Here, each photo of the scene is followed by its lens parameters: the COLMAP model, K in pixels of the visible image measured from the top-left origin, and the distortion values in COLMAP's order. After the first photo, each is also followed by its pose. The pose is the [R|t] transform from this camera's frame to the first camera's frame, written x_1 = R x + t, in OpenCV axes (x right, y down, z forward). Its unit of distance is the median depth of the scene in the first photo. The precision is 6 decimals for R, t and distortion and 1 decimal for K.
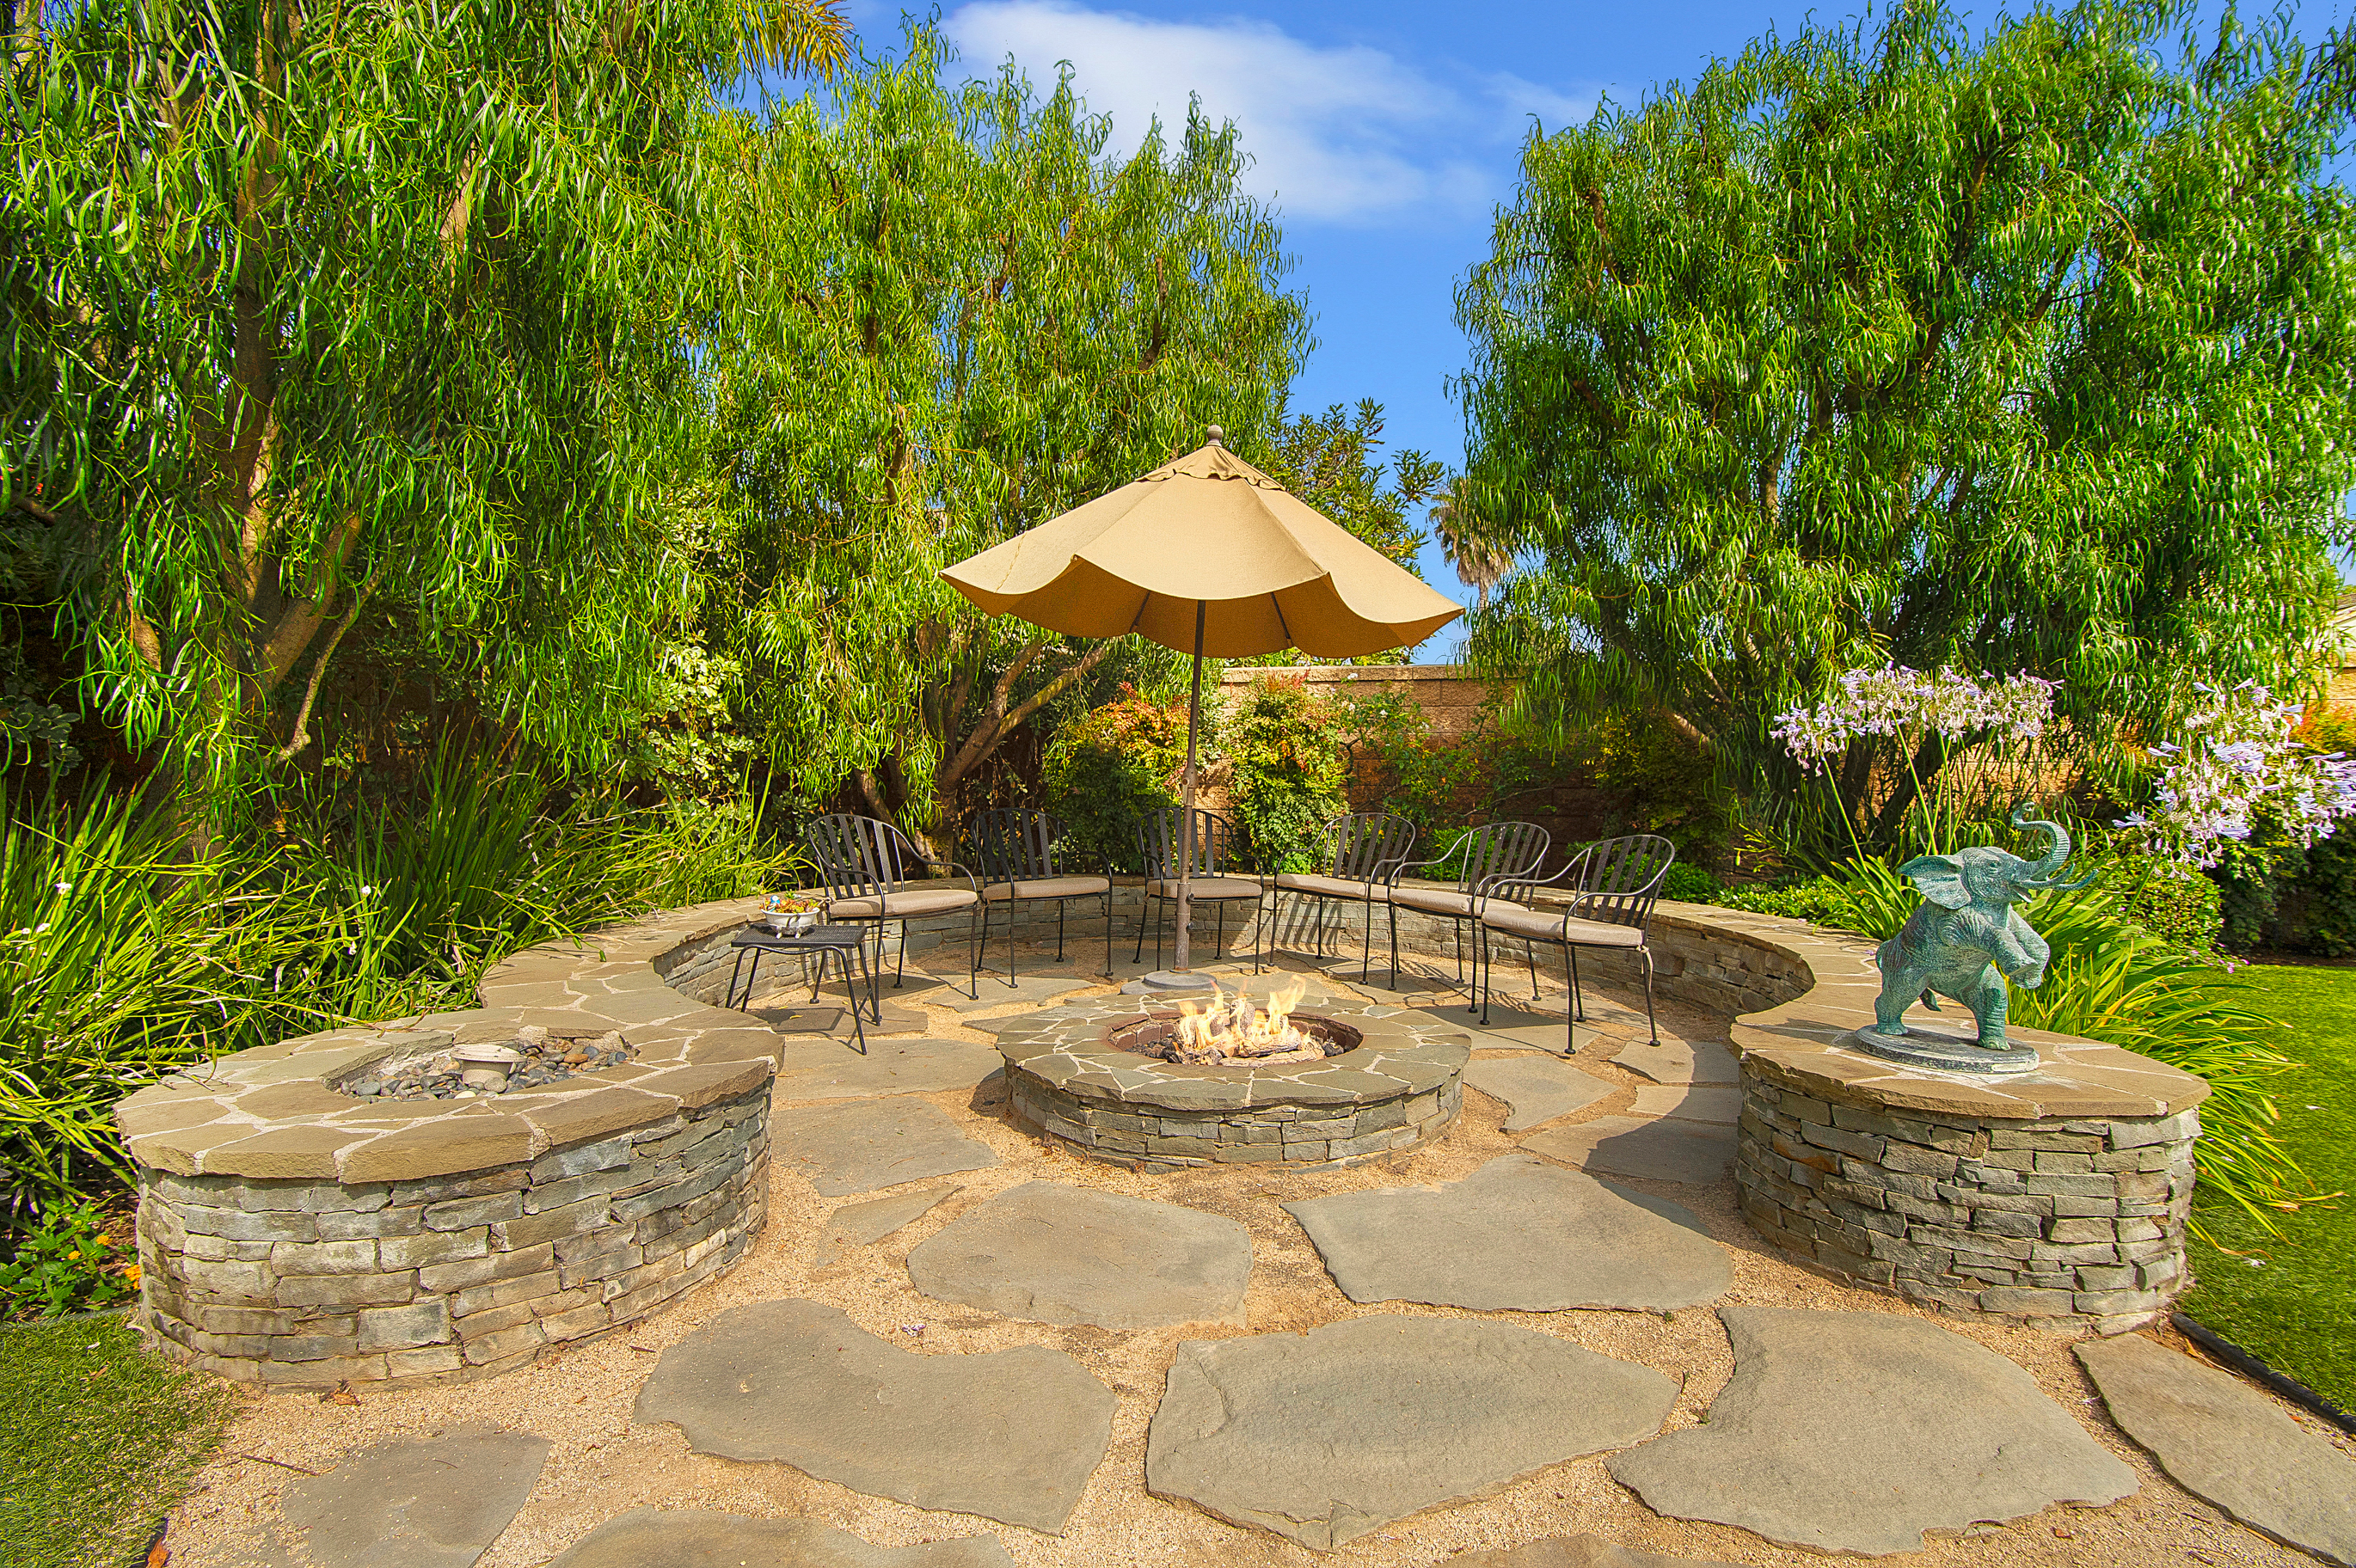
lens RADIAL K [[1137.4, 0, 1178.0], [0, 1137.4, 784.0], [0, 0, 1]] dist [-0.015421, -0.000378]
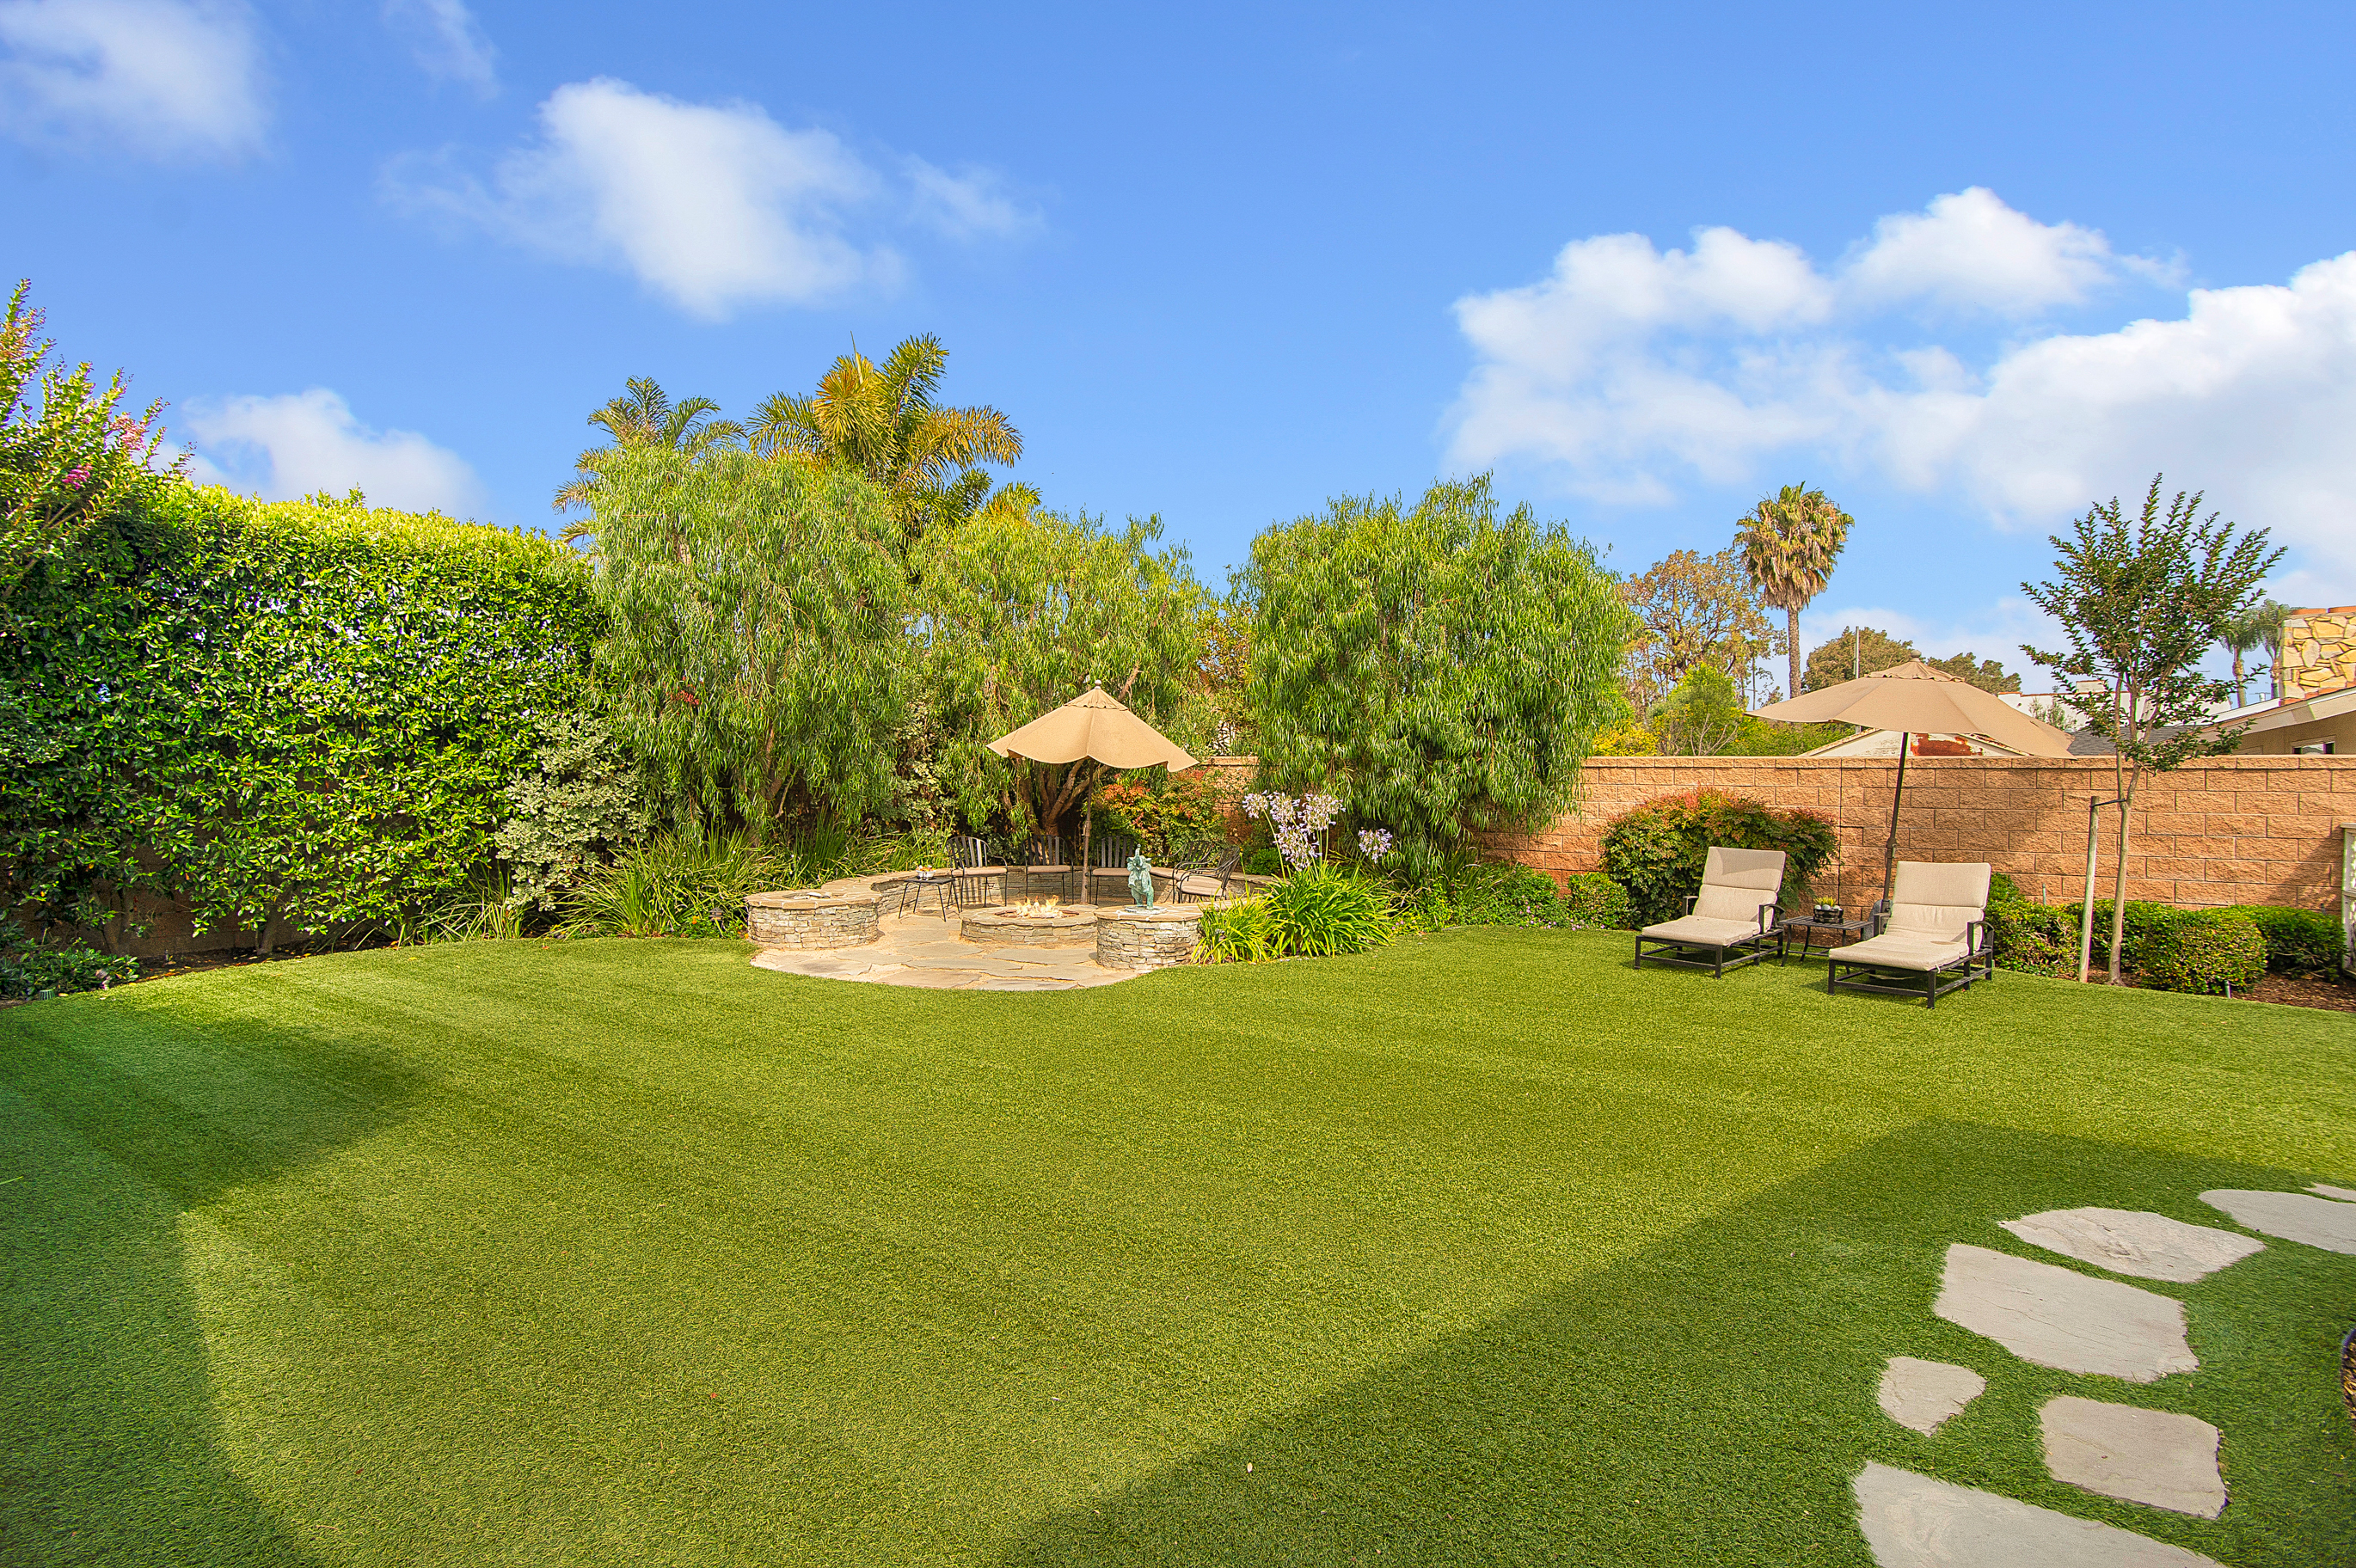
lens RADIAL K [[1137.4, 0, 1178.0], [0, 1137.4, 784.0], [0, 0, 1]] dist [-0.015421, -0.000378]
pose [[0.944543, 0.008420, -0.328278, 0.991448], [-0.011958, 0.999890, -0.008762, -0.074136], [0.328169, 0.012202, 0.944540, -1.236280]]
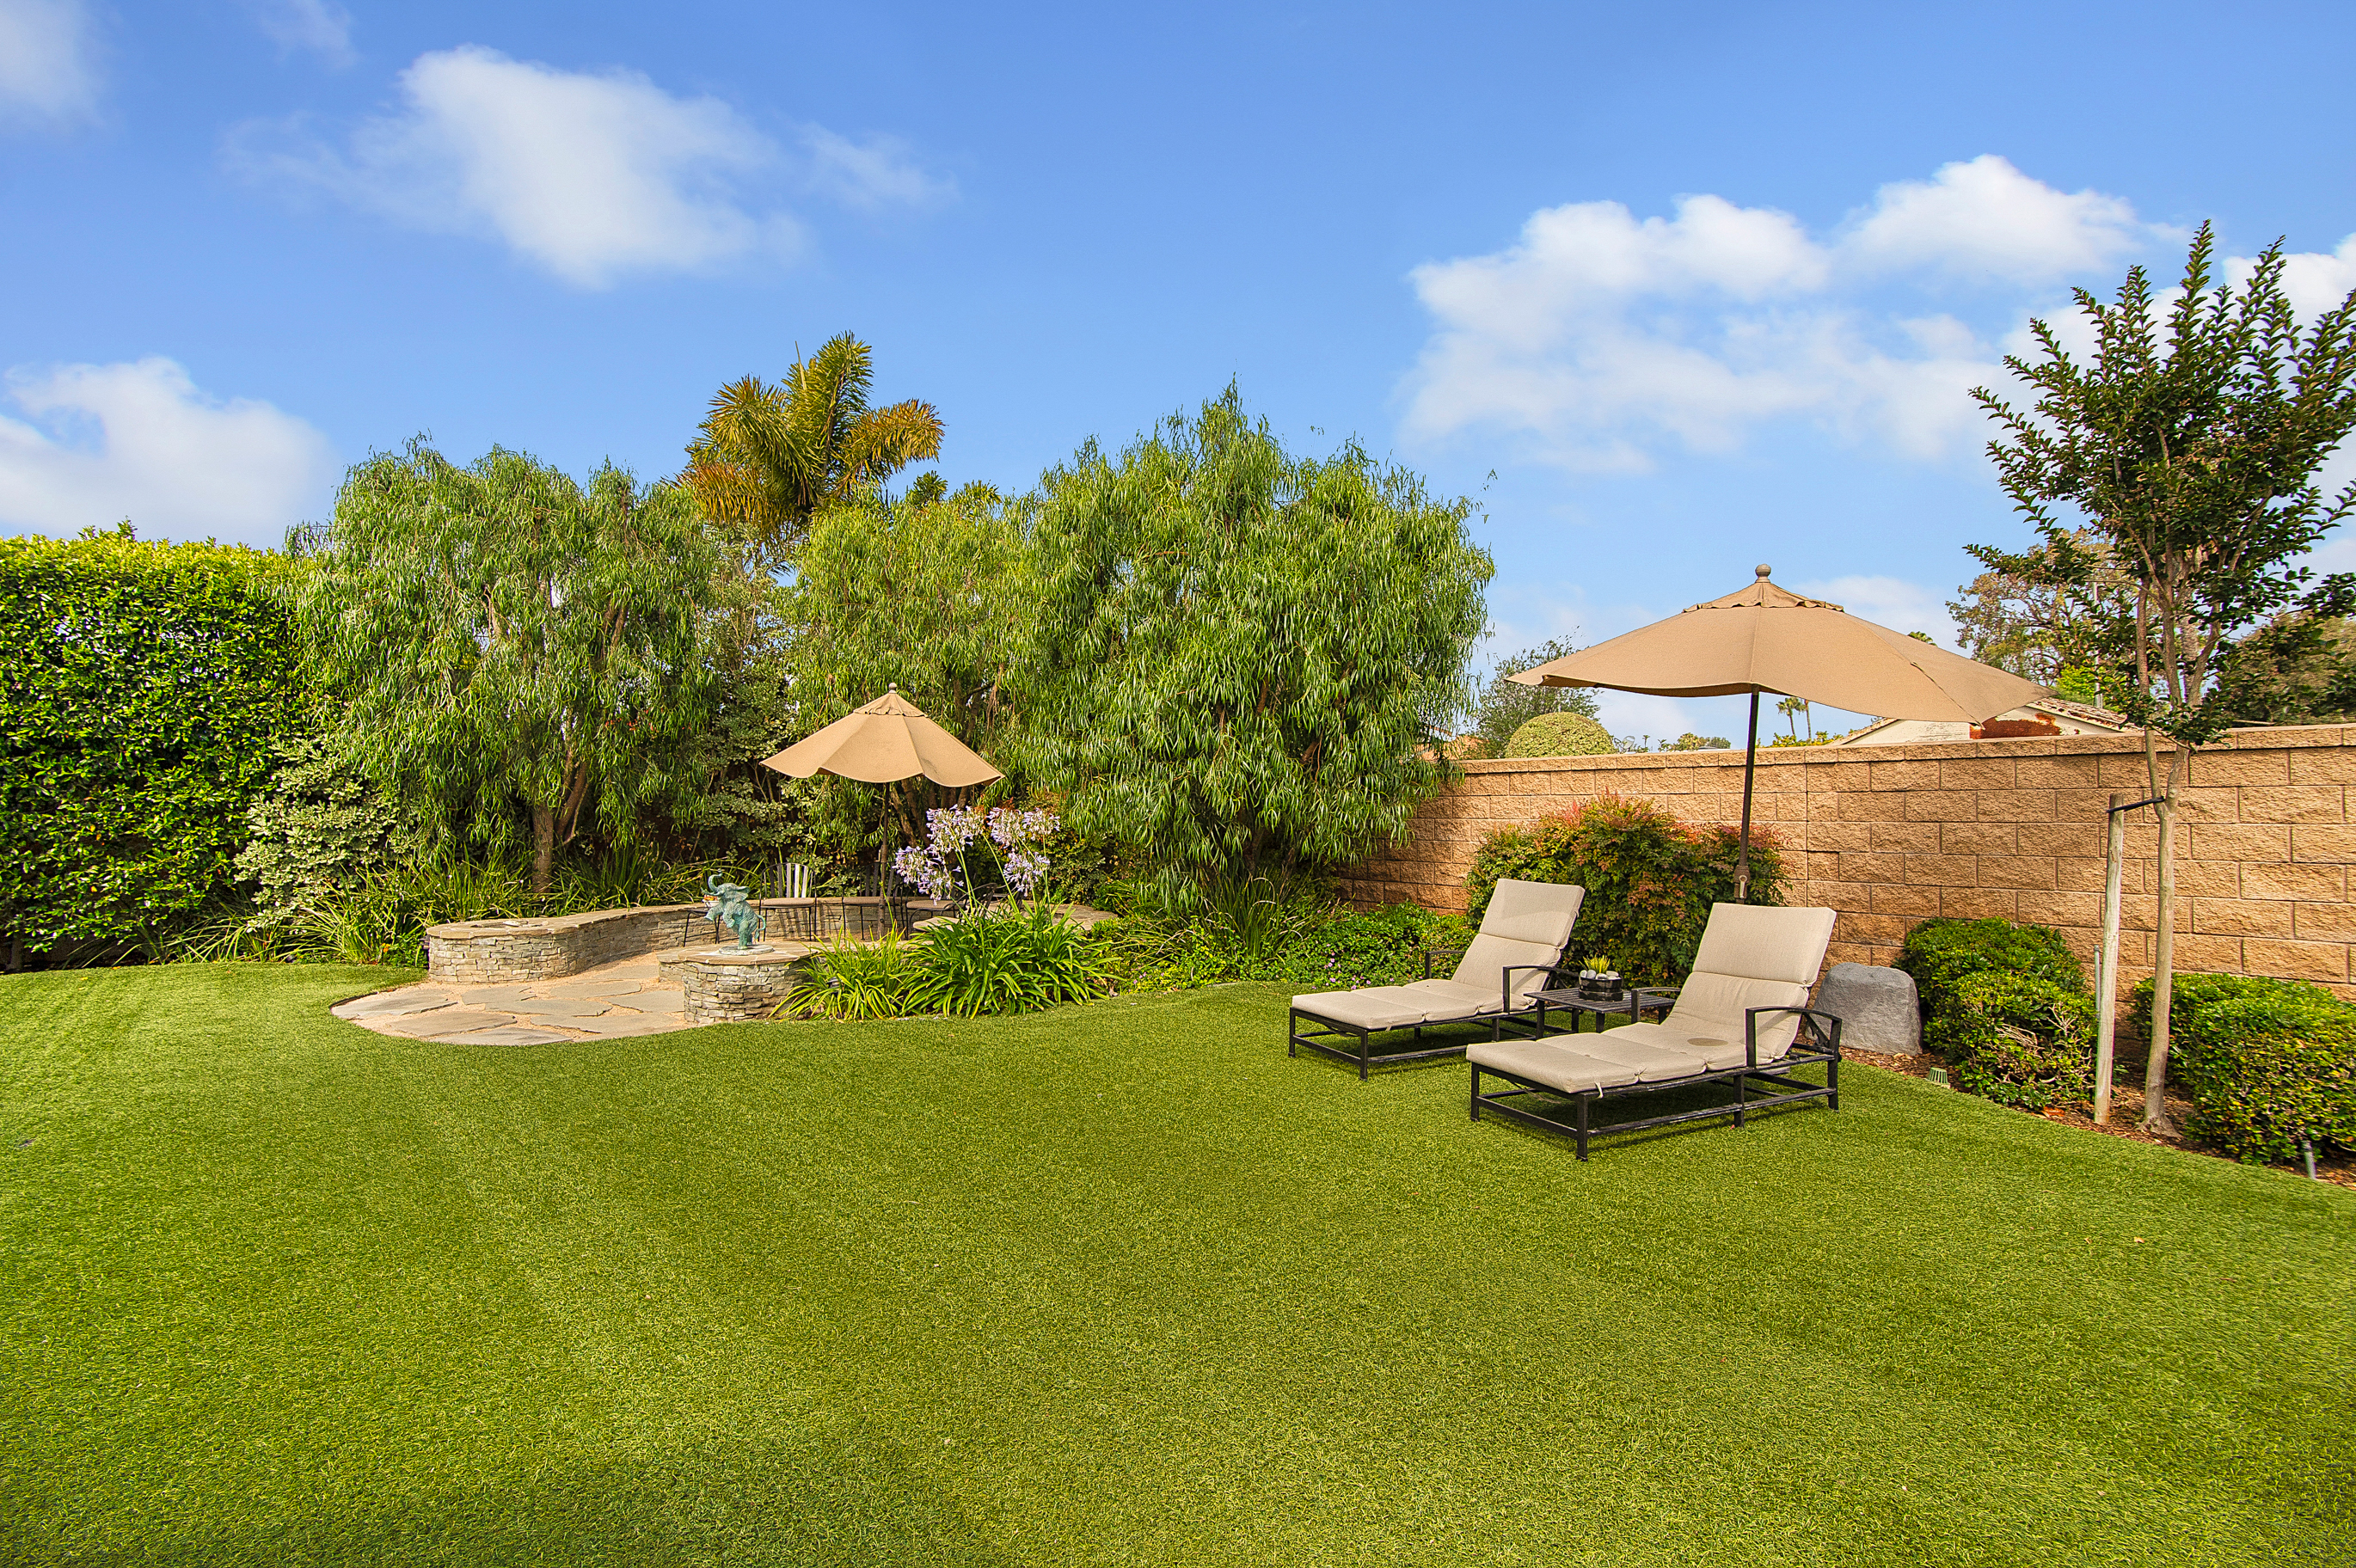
lens RADIAL K [[1137.4, 0, 1178.0], [0, 1137.4, 784.0], [0, 0, 1]] dist [-0.015421, -0.000378]
pose [[0.811304, -0.016456, -0.584392, 1.713403], [-0.006856, 0.999267, -0.037656, -0.051747], [0.584584, 0.034557, 0.810597, -0.370919]]
